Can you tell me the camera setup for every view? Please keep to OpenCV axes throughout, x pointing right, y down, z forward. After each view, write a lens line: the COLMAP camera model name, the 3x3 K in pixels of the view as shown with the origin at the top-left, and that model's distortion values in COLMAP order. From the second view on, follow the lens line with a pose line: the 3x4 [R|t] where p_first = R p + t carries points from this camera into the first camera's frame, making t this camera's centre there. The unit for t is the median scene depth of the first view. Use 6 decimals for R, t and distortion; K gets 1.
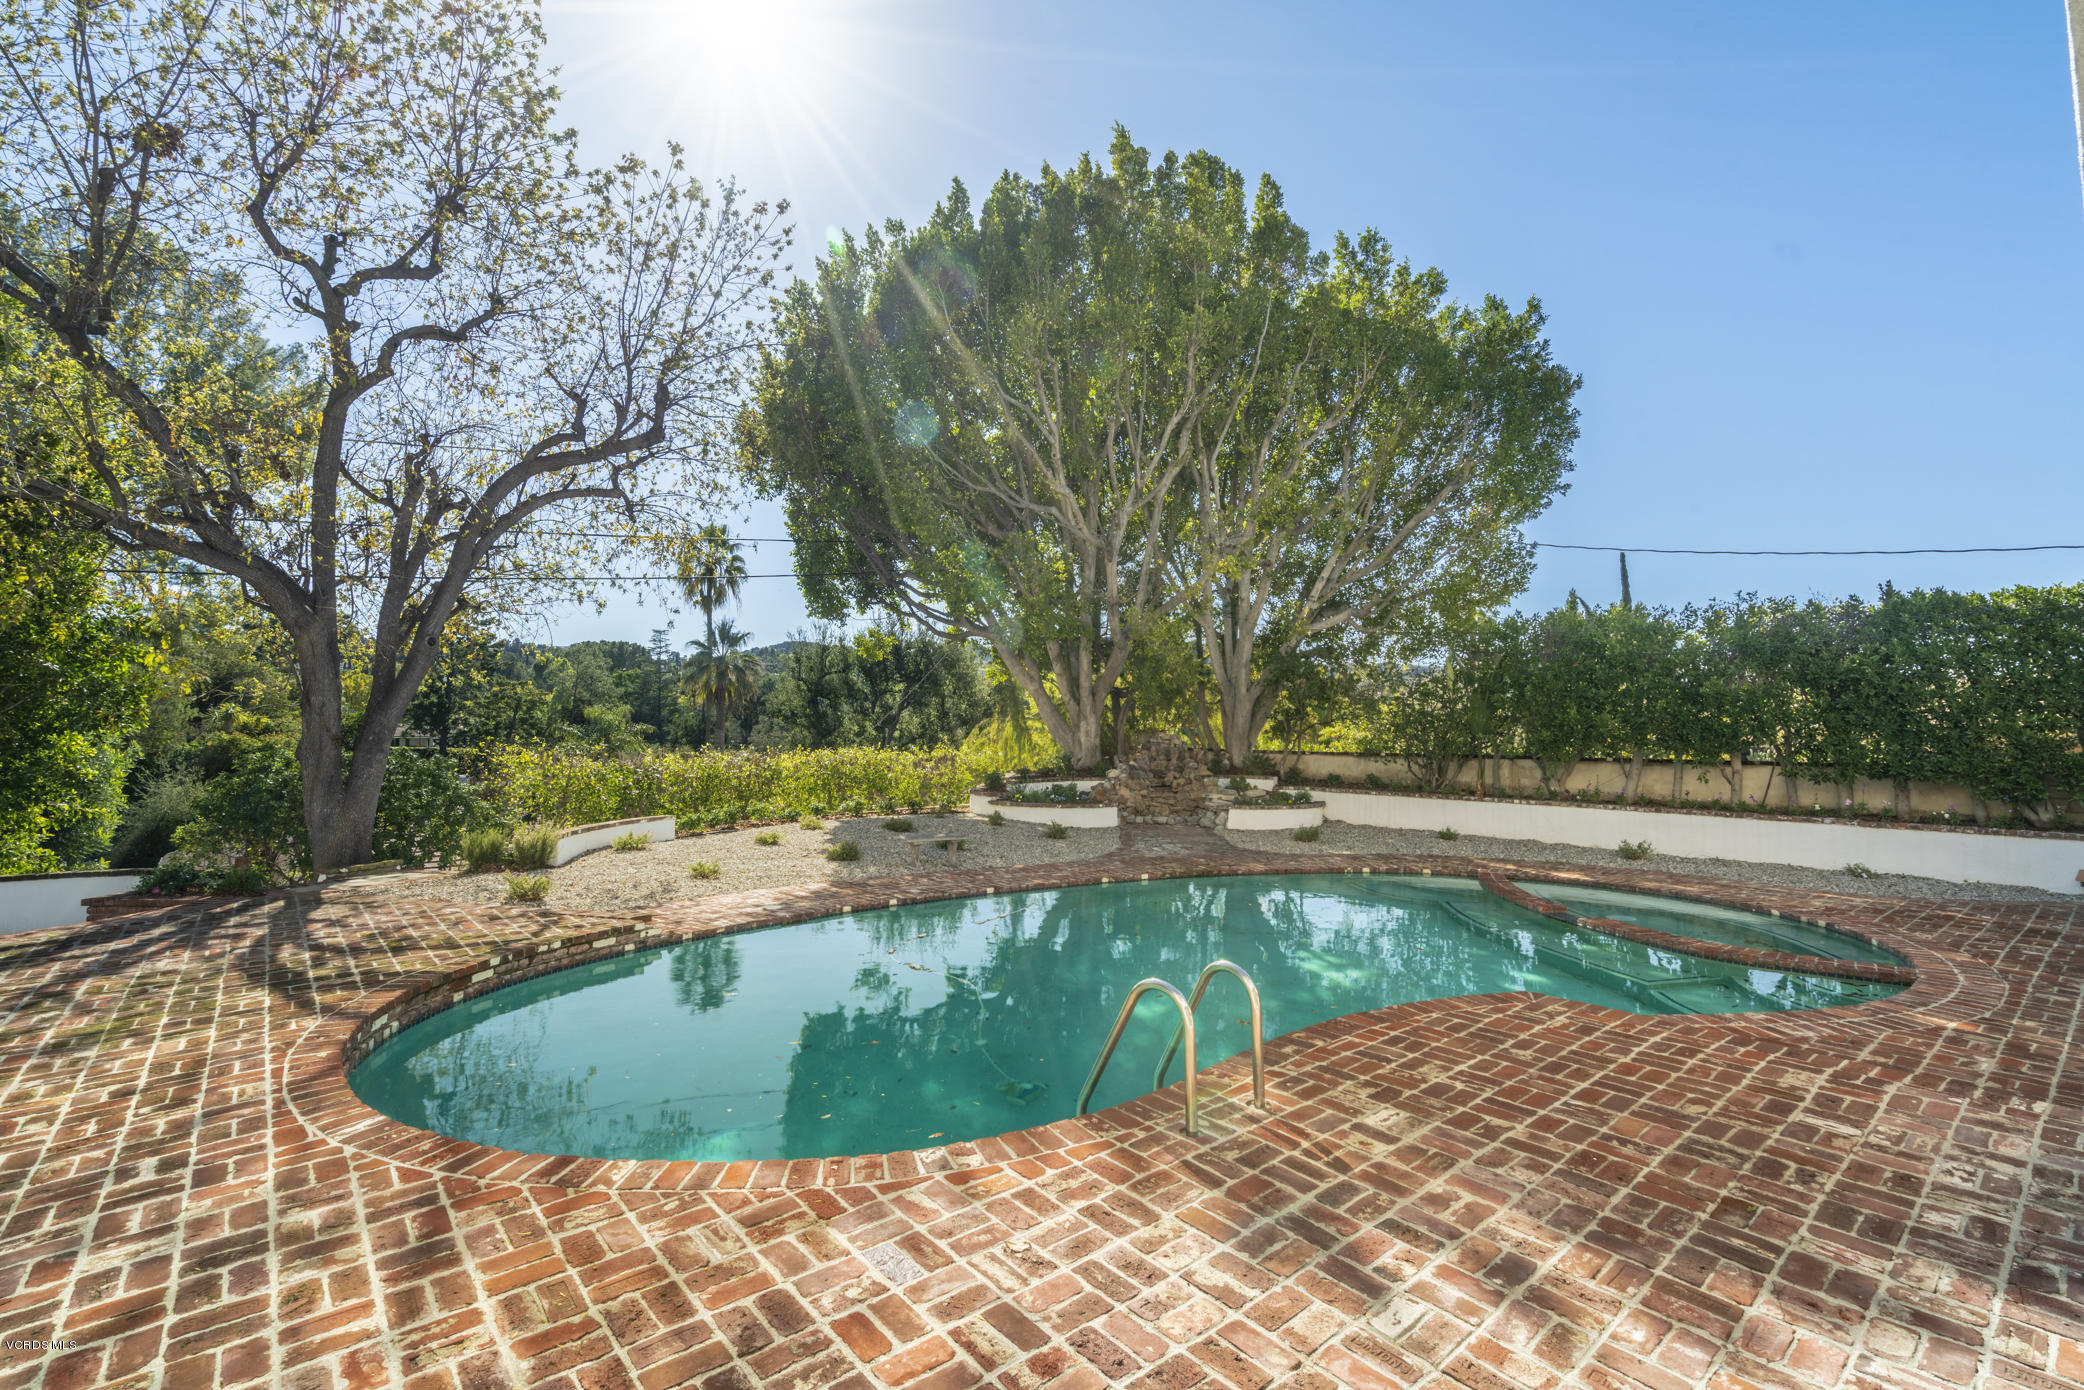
lens RADIAL K [[939.7, 0, 1044.2], [0, 939.7, 697.4], [0, 0, 1]] dist [-0.002476, 0.000351]
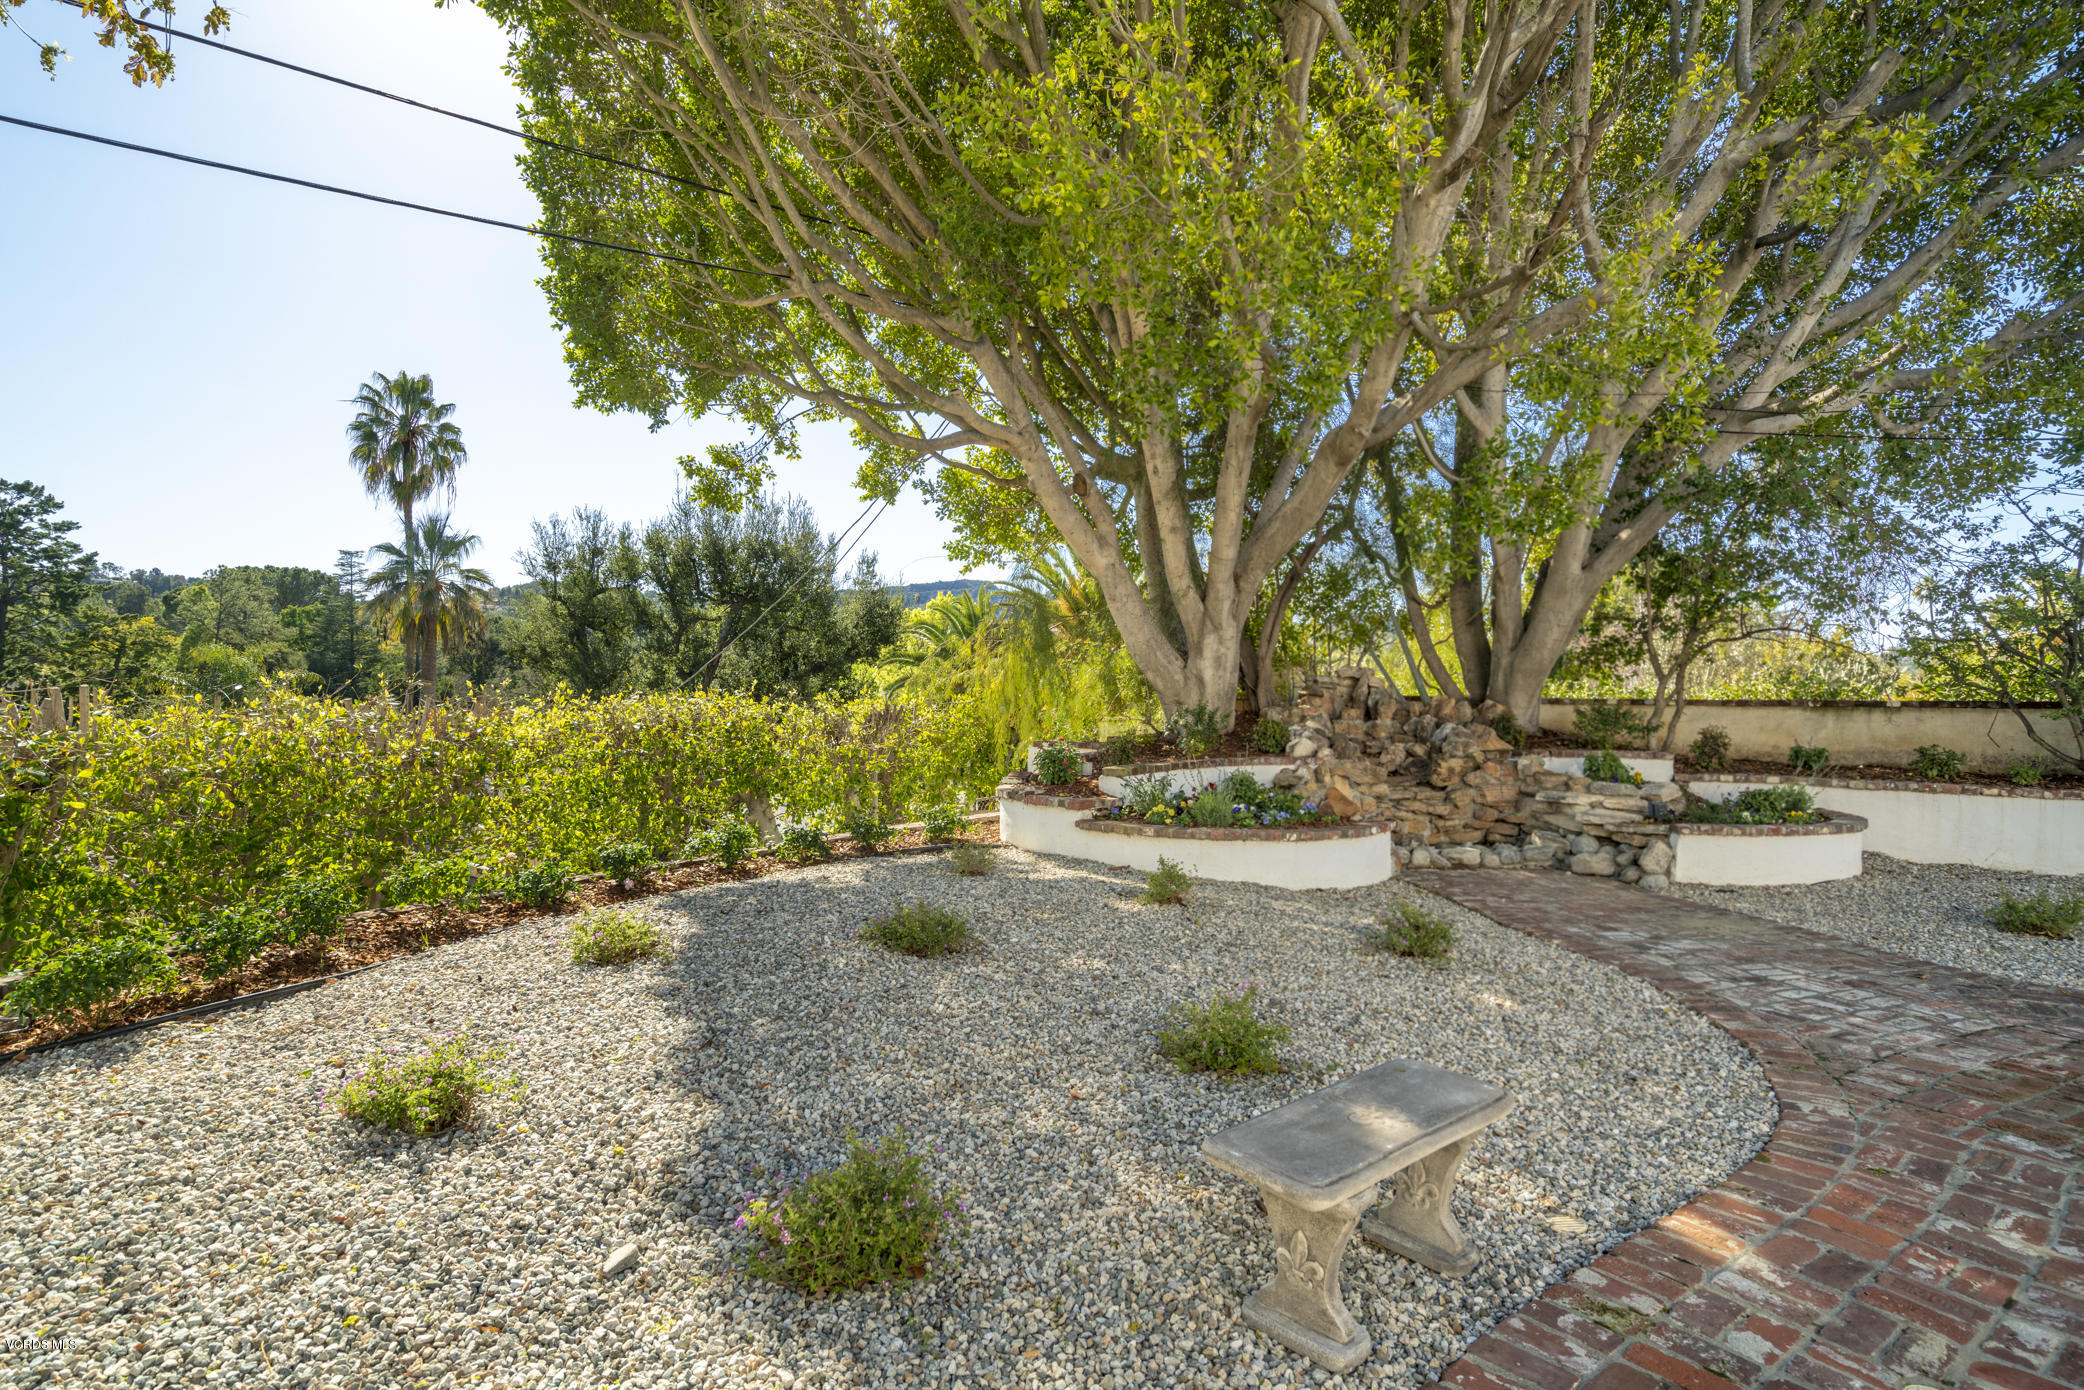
lens RADIAL K [[1033.7, 0, 1039.3], [0, 1033.7, 702.2], [0, 0, 1]] dist [0.006253, 0.000596]
pose [[0.982931, 0.002263, 0.183962, -0.064460], [-0.010450, 0.998997, 0.043547, 0.017110], [-0.183679, -0.044726, 0.981968, 0.240588]]
